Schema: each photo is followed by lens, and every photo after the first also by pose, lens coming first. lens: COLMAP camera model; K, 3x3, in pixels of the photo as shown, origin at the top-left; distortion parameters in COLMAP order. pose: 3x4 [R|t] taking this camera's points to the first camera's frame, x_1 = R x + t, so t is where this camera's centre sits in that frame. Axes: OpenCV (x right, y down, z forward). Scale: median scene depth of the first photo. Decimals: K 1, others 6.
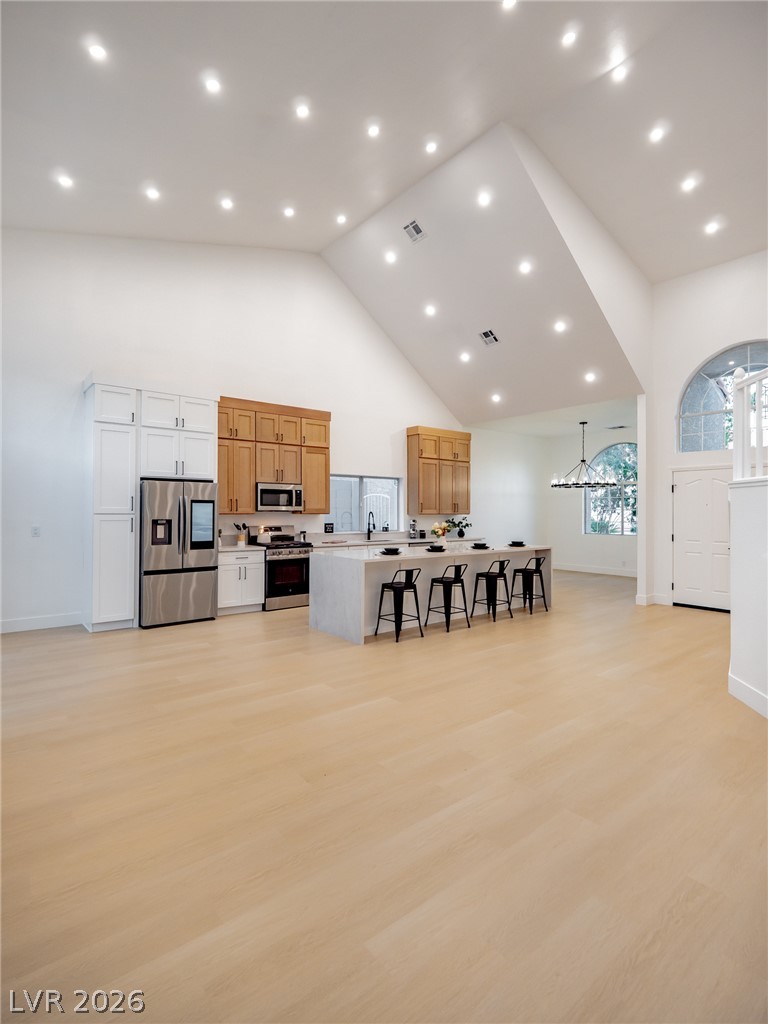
lens RADIAL K [[496.1, 0, 368.5], [0, 496.1, 508.9], [0, 0, 1]] dist [-0.002379, -0.011593]
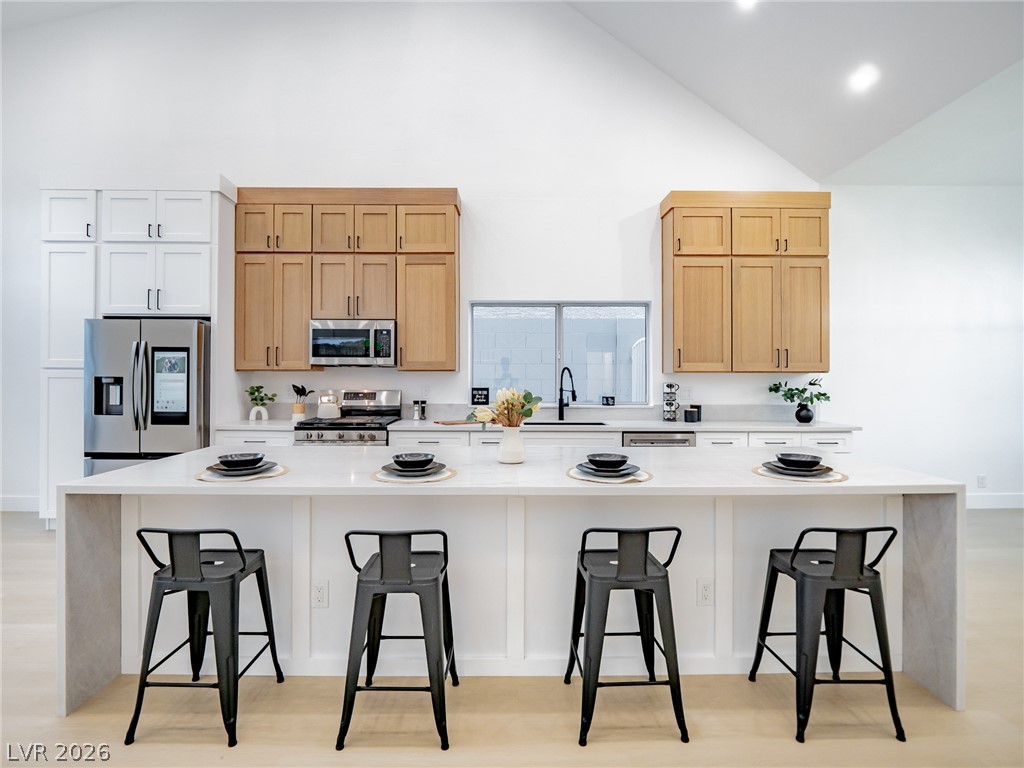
lens RADIAL K [[496.1, 0, 512.3], [0, 496.1, 370.8], [0, 0, 1]] dist [-0.002379, -0.011593]
pose [[0.799482, -0.006446, -0.600655, 0.321619], [0.003069, 0.999973, -0.006647, 0.014795], [0.600682, 0.003471, 0.799481, 0.619176]]
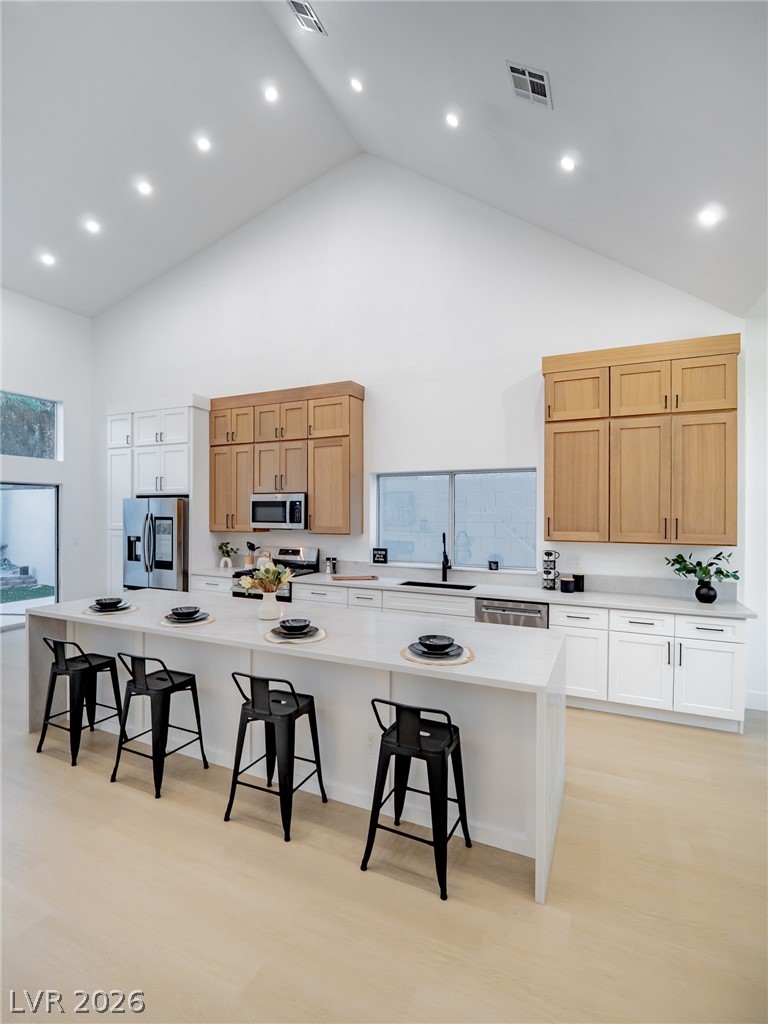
lens RADIAL K [[497.0, 0, 368.8], [0, 497.0, 512.5], [0, 0, 1]] dist [-0.002199, -0.006905]
pose [[0.443796, -0.002820, -0.896124, 0.552055], [0.000856, 0.999996, -0.002722, -0.018647], [0.896128, 0.000441, 0.443796, 0.760701]]
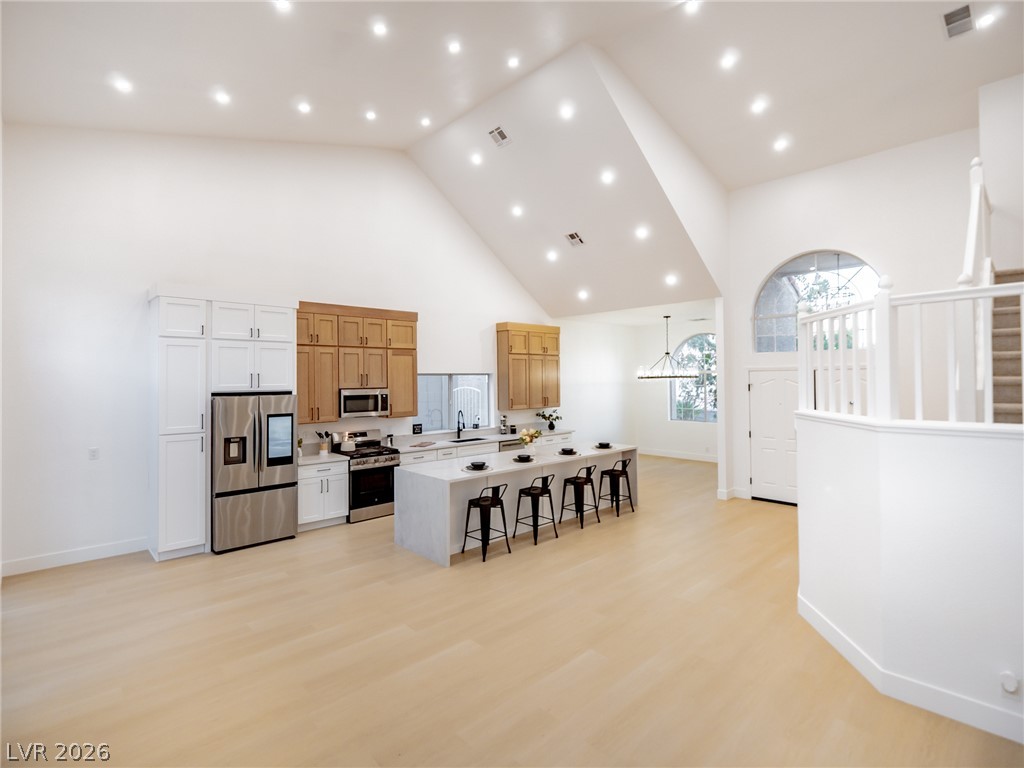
lens RADIAL K [[496.1, 0, 512.3], [0, 496.1, 370.8], [0, 0, 1]] dist [-0.002379, -0.011593]
pose [[0.995407, -0.010767, 0.095122, 0.016910], [0.011894, 0.999865, -0.011294, -0.069007], [-0.094988, 0.012374, 0.995402, 0.004679]]
